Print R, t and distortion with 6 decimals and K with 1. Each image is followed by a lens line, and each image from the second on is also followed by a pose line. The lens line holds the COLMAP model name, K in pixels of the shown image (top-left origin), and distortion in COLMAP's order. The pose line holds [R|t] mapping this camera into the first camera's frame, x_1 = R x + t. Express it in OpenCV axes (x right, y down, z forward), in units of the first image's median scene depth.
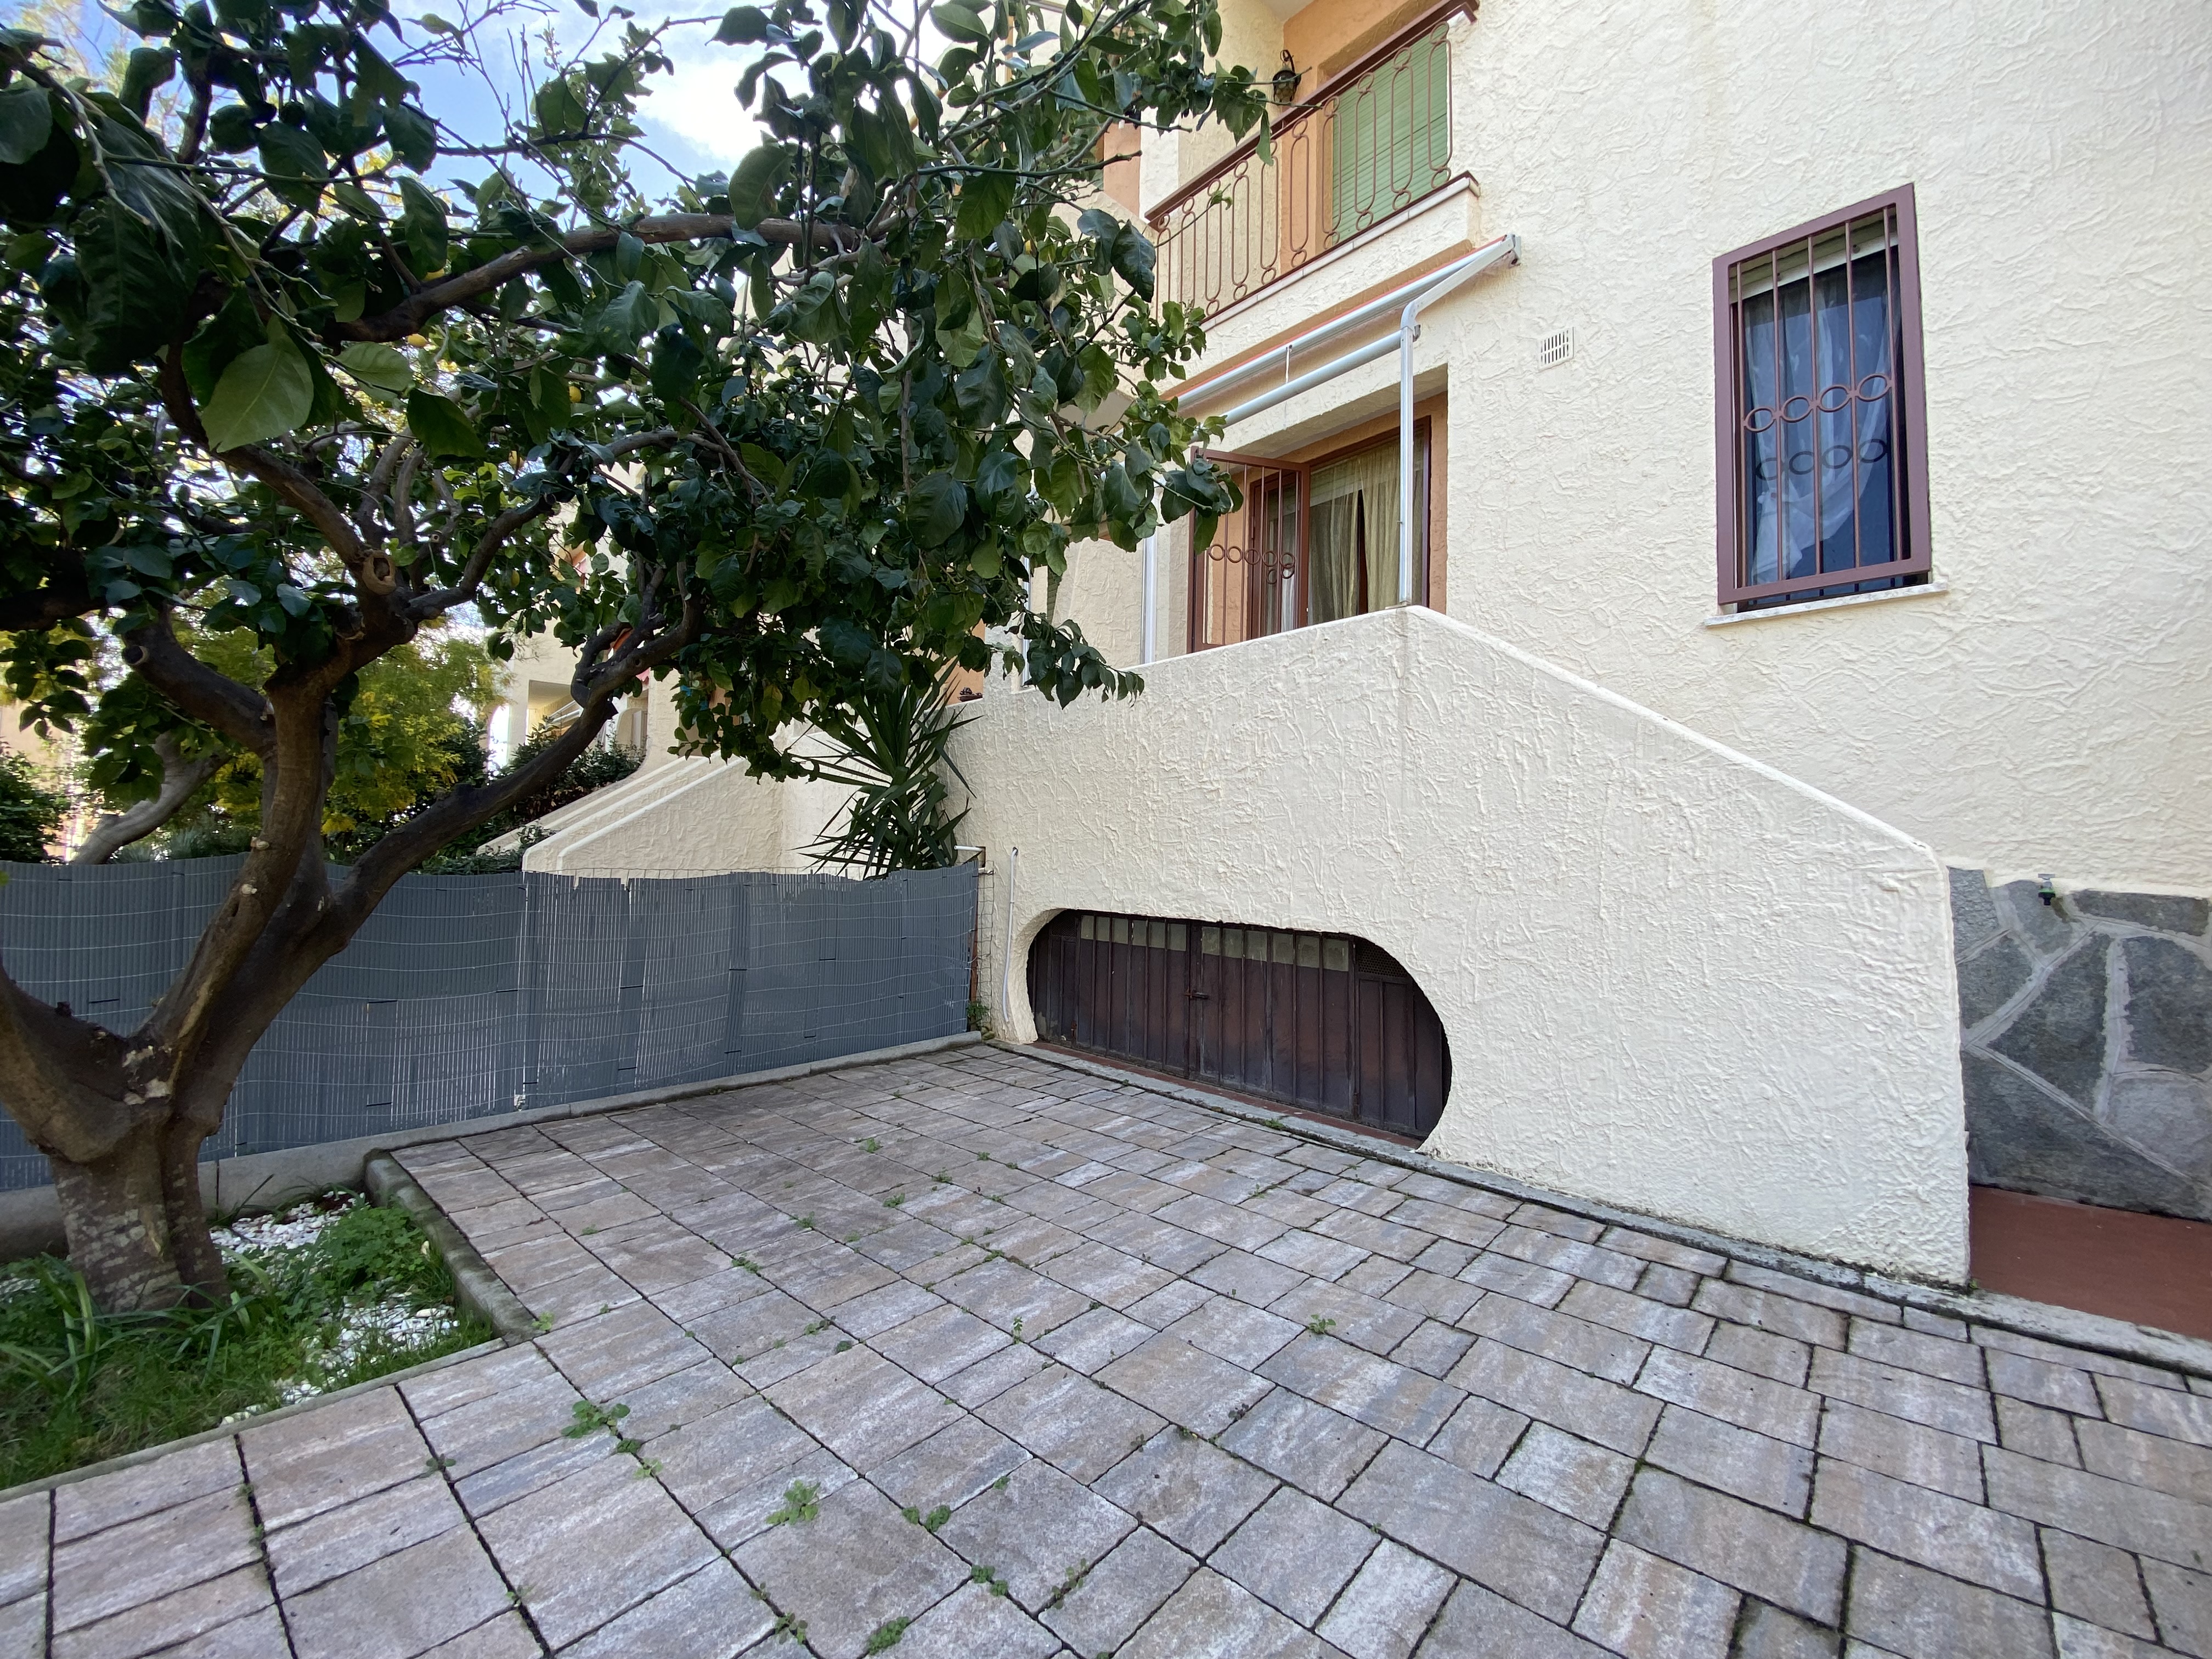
lens RADIAL K [[894.0, 0, 1101.3], [0, 894.0, 826.4], [0, 0, 1]] dist [0.024043, -0.021773]
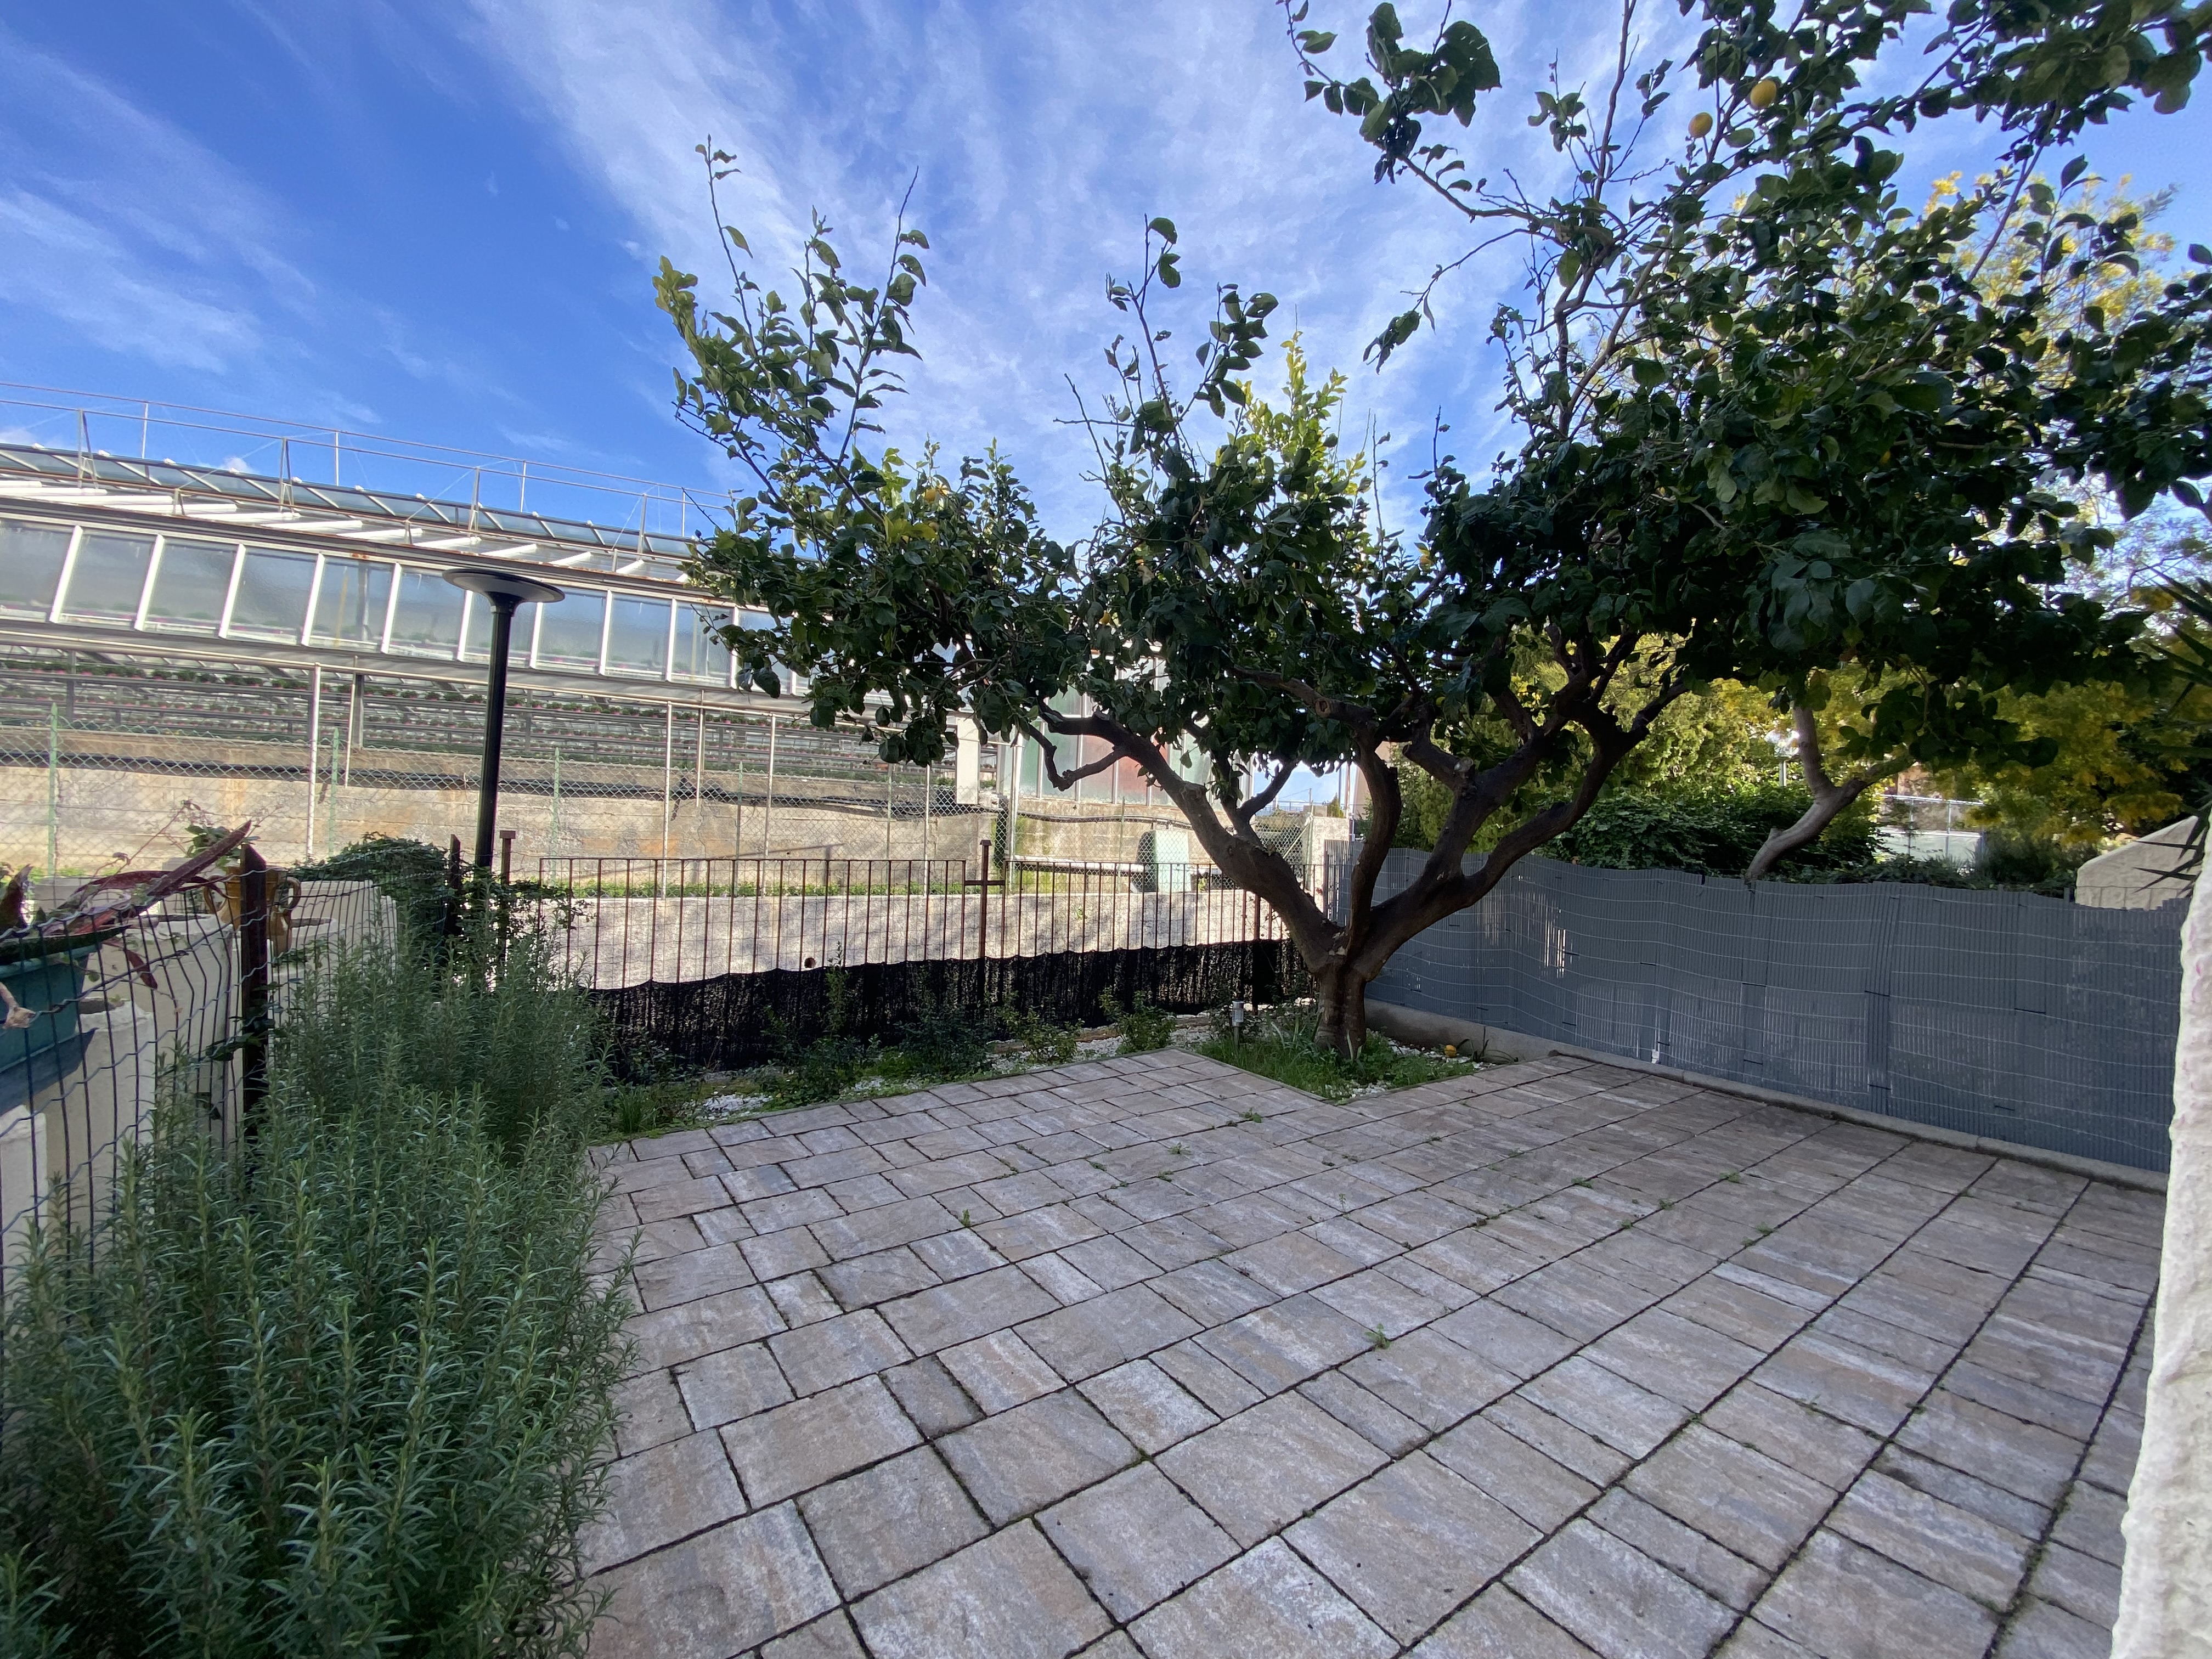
lens RADIAL K [[894.0, 0, 1101.3], [0, 894.0, 826.4], [0, 0, 1]] dist [0.024043, -0.021773]
pose [[-0.225653, -0.020971, -0.973982, 1.066246], [-0.002403, 0.999777, -0.020969, 0.029267], [0.974205, -0.002392, -0.225654, 0.792642]]
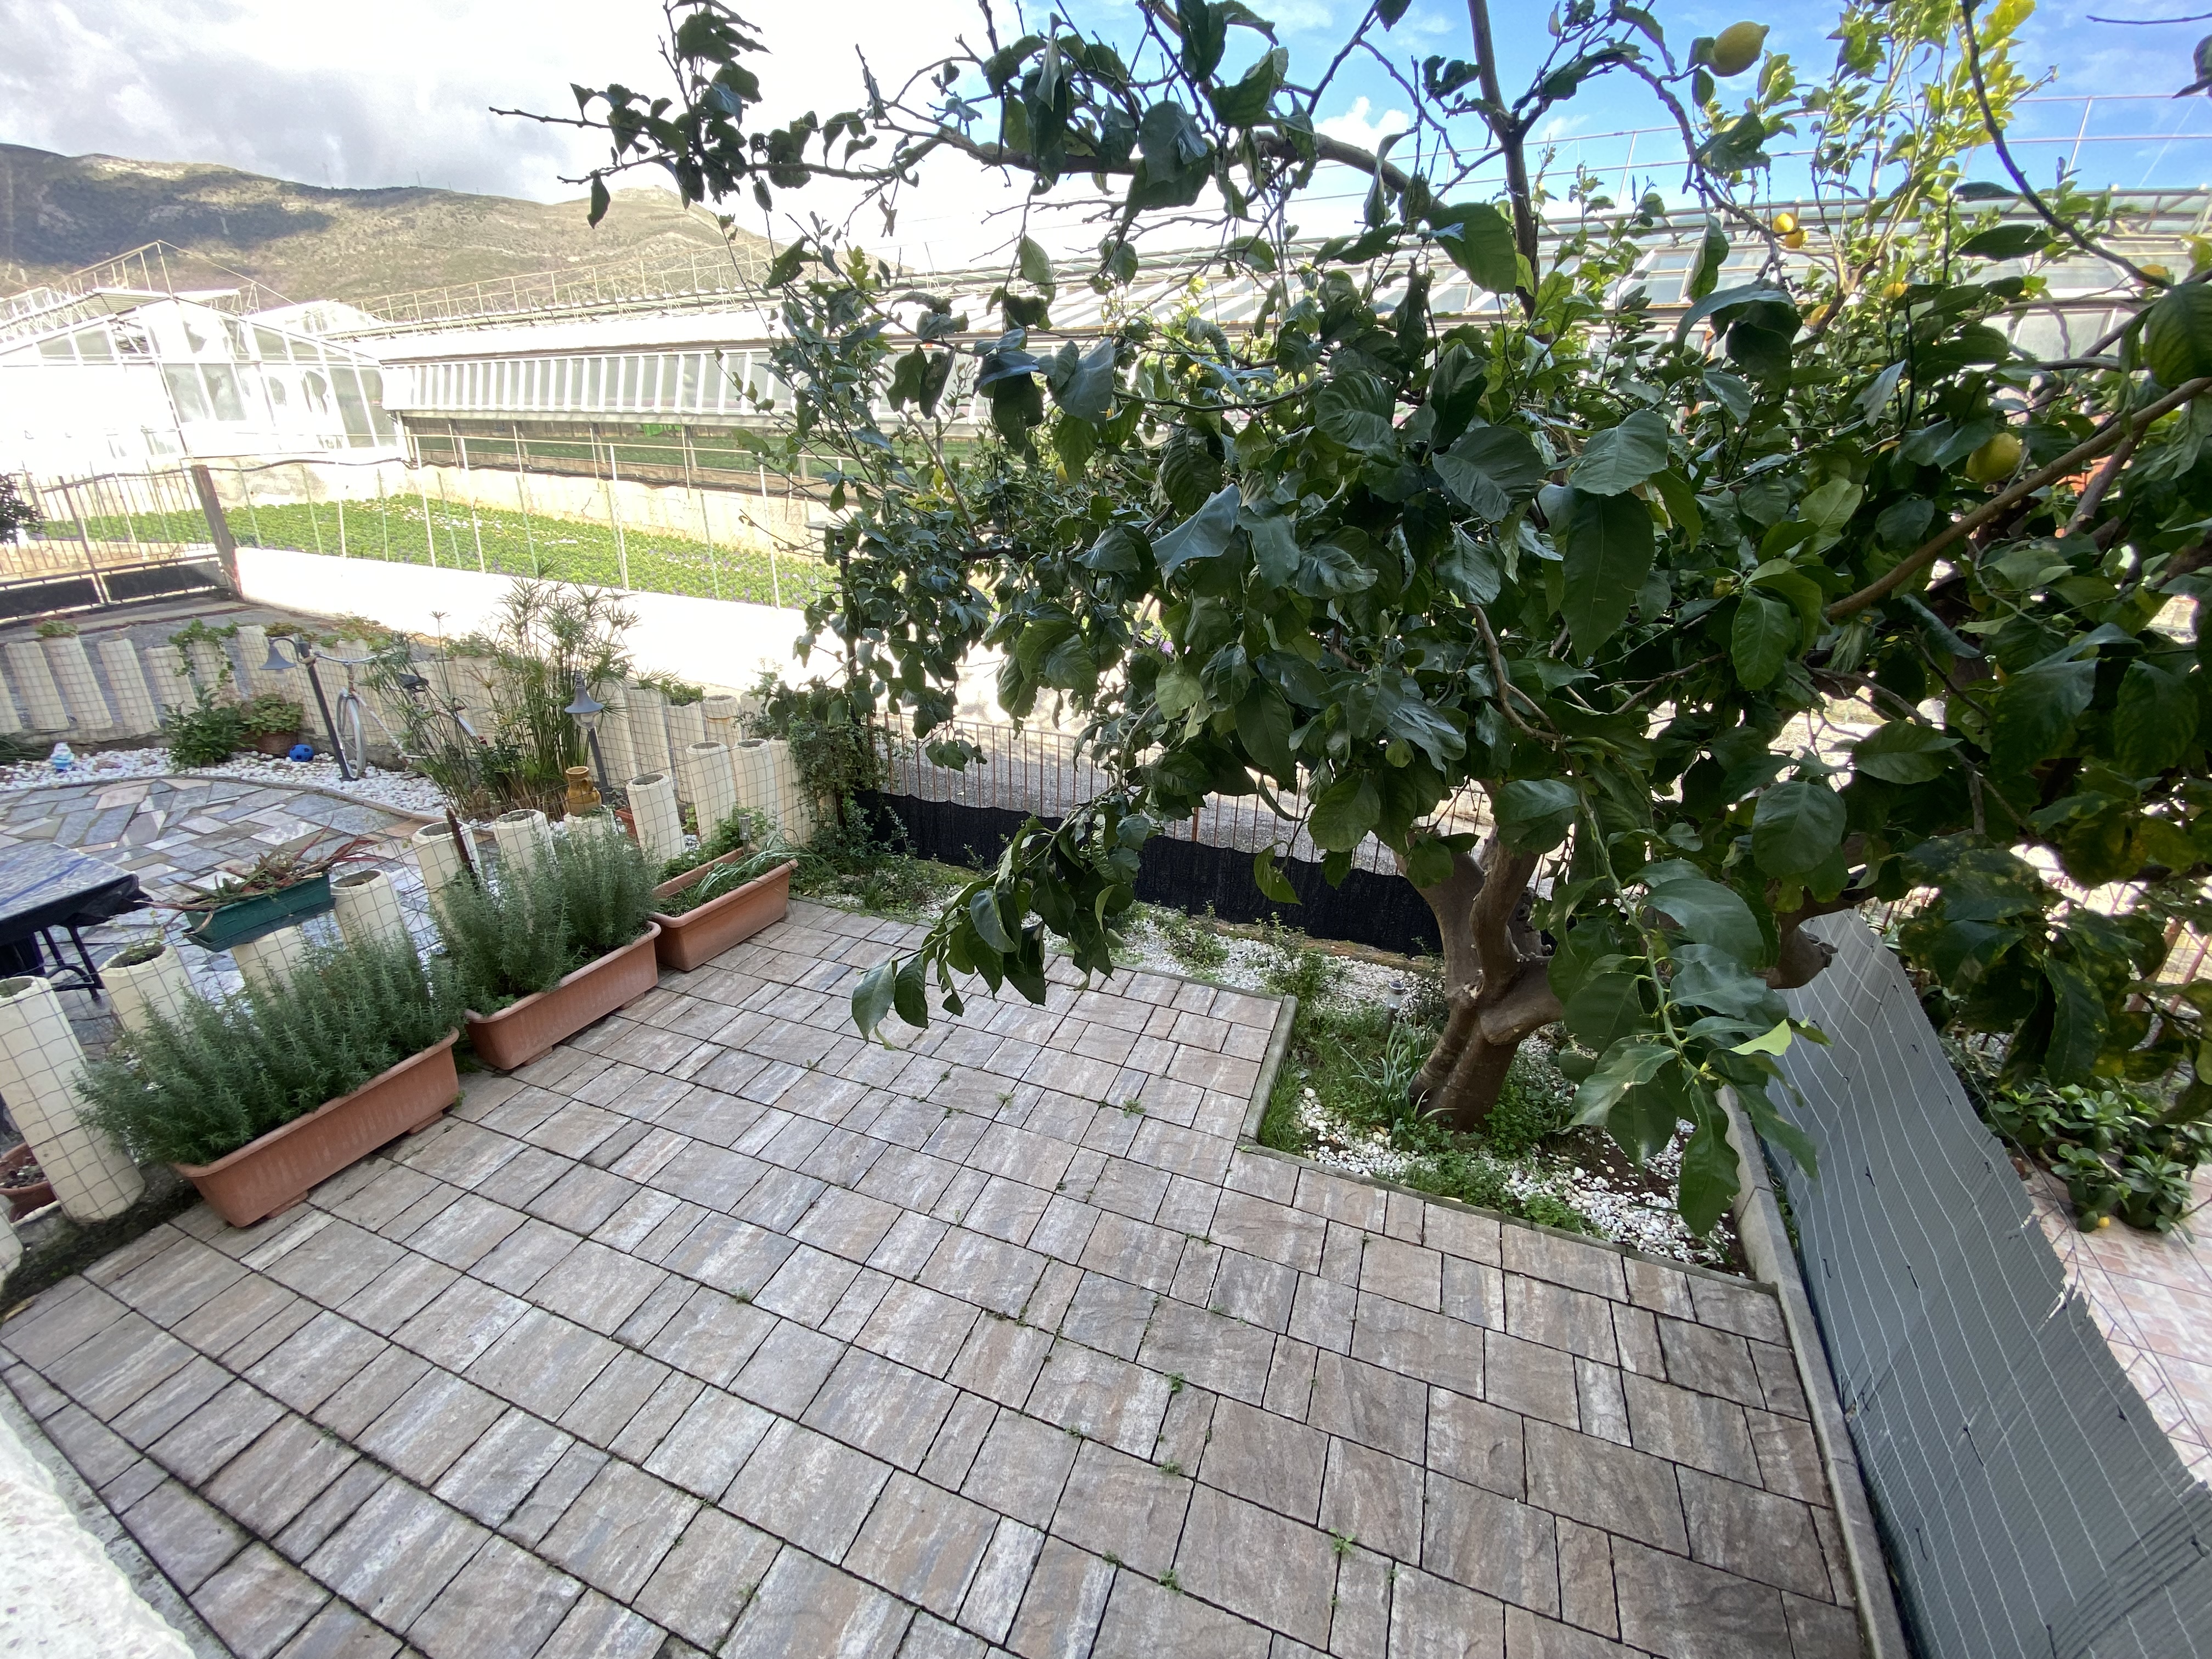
lens RADIAL K [[894.0, 0, 1101.3], [0, 894.0, 826.4], [0, 0, 1]] dist [0.024043, -0.021773]
pose [[-0.934906, 0.120858, -0.333684, 0.088876], [-0.010028, 0.930856, 0.365248, -0.506026], [0.354755, 0.344819, -0.869051, 1.805785]]
